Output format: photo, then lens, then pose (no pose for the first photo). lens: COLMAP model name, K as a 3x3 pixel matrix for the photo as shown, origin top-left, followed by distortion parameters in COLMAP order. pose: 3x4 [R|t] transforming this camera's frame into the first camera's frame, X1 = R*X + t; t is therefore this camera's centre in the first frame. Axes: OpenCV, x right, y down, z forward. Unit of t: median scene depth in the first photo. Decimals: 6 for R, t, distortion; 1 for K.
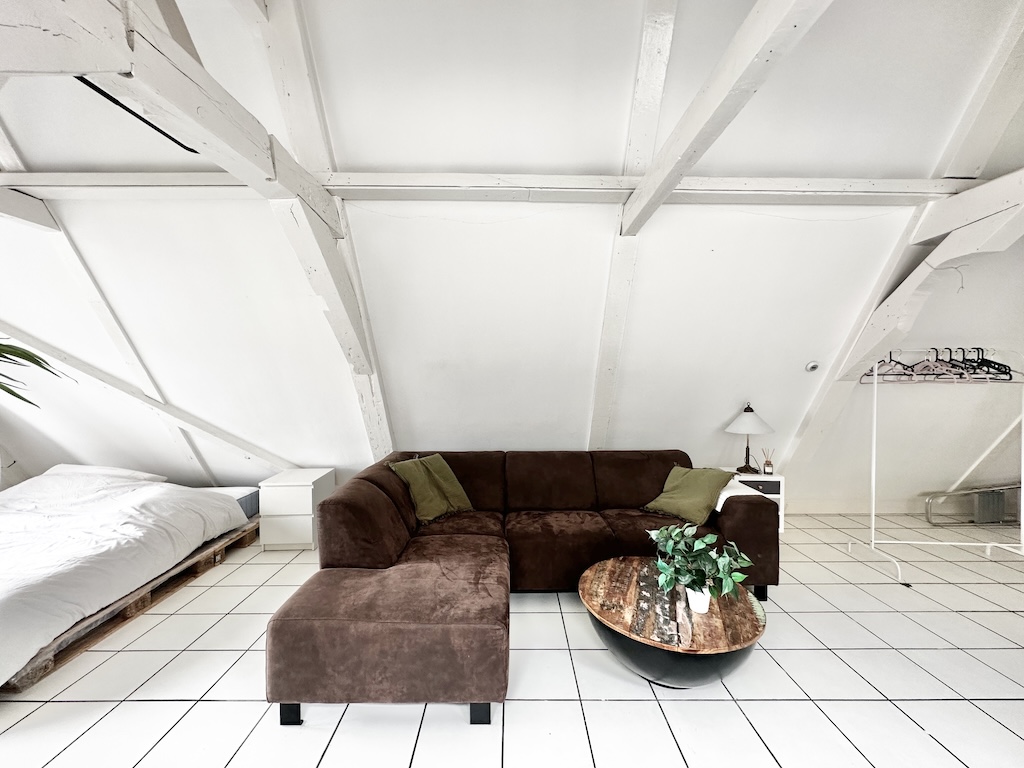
lens RADIAL K [[409.6, 0, 508.7], [0, 409.6, 384.3], [0, 0, 1]] dist [-0.002029, 0.000320]
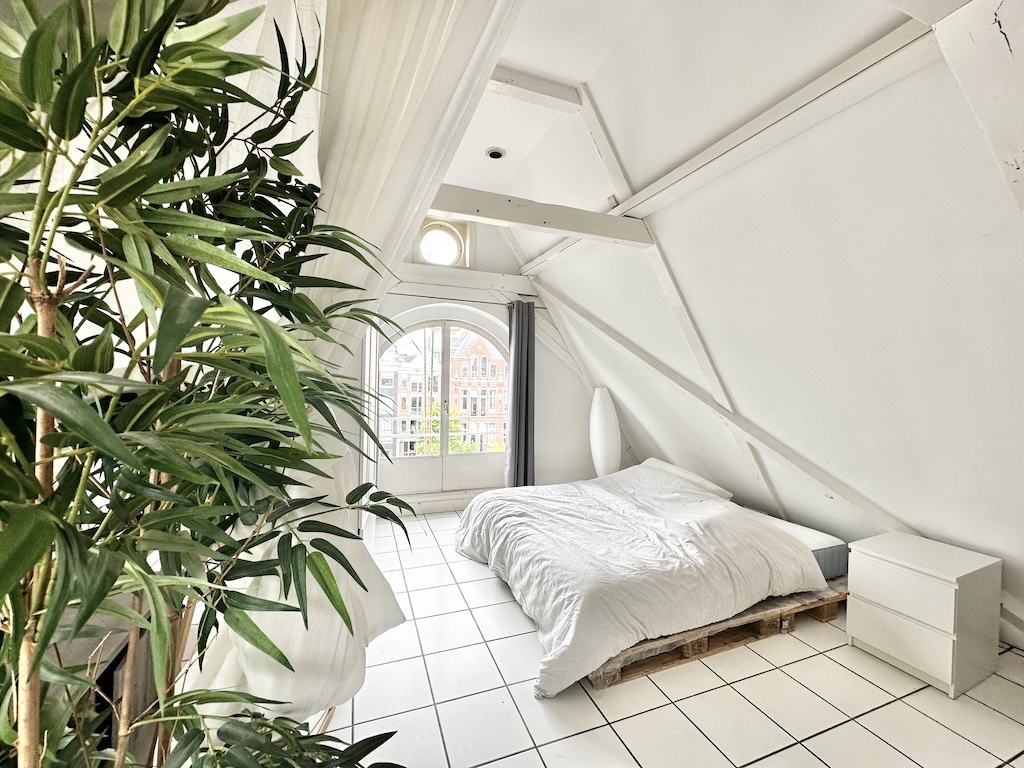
lens RADIAL K [[409.6, 0, 508.7], [0, 409.6, 384.3], [0, 0, 1]] dist [-0.002029, 0.000320]
pose [[0.352119, 0.023814, -0.935652, -0.198158], [-0.036913, 0.999252, 0.011541, -0.009704], [0.935227, 0.030474, 0.352735, 0.246750]]
